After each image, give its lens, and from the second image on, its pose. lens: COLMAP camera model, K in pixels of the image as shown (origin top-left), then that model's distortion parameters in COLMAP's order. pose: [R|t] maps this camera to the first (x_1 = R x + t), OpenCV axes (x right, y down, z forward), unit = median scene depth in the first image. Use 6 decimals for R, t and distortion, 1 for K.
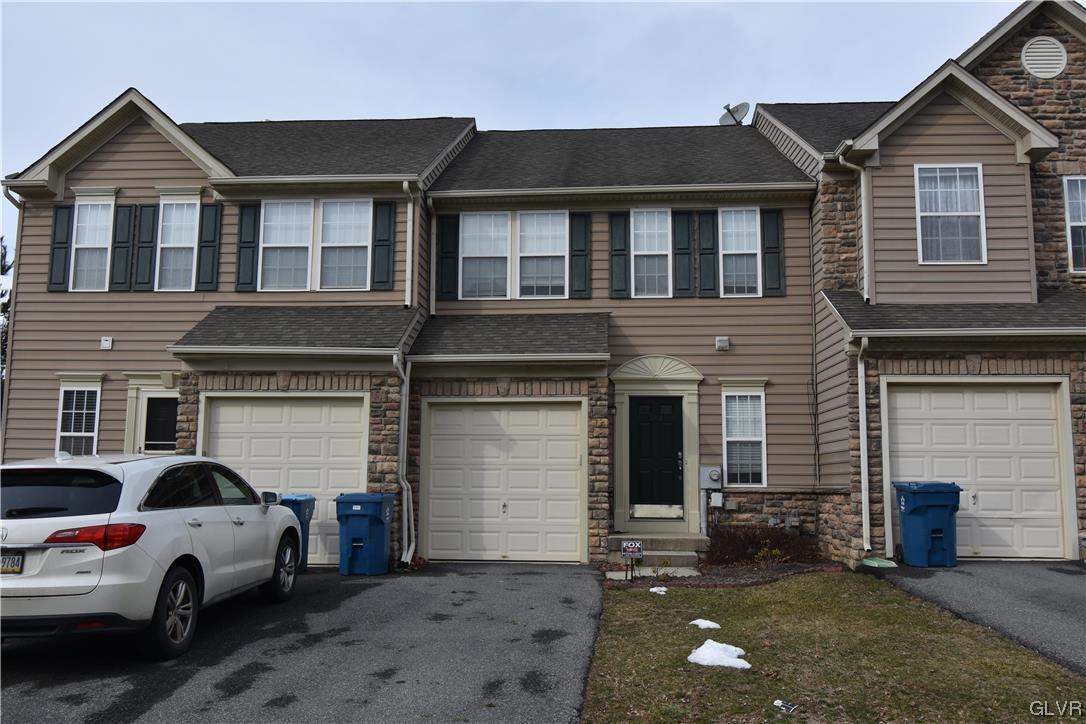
lens RADIAL K [[879.3, 0, 543.0], [0, 879.3, 362.0], [0, 0, 1]] dist [-0.003565, -0.005090]
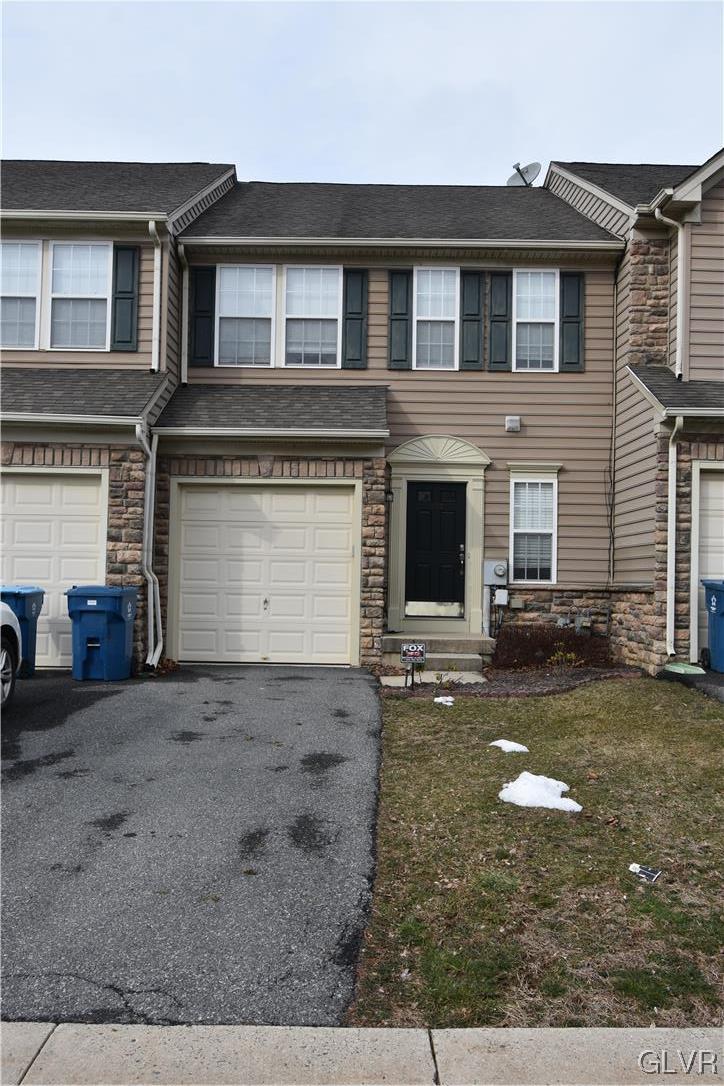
lens RADIAL K [[879.3, 0, 362.0], [0, 879.3, 543.0], [0, 0, 1]] dist [-0.003565, -0.005090]
pose [[0.997529, 0.013980, 0.068855, -0.008955], [-0.020582, 0.995156, 0.096134, 0.018167], [-0.067177, -0.097314, 0.992984, 0.123702]]
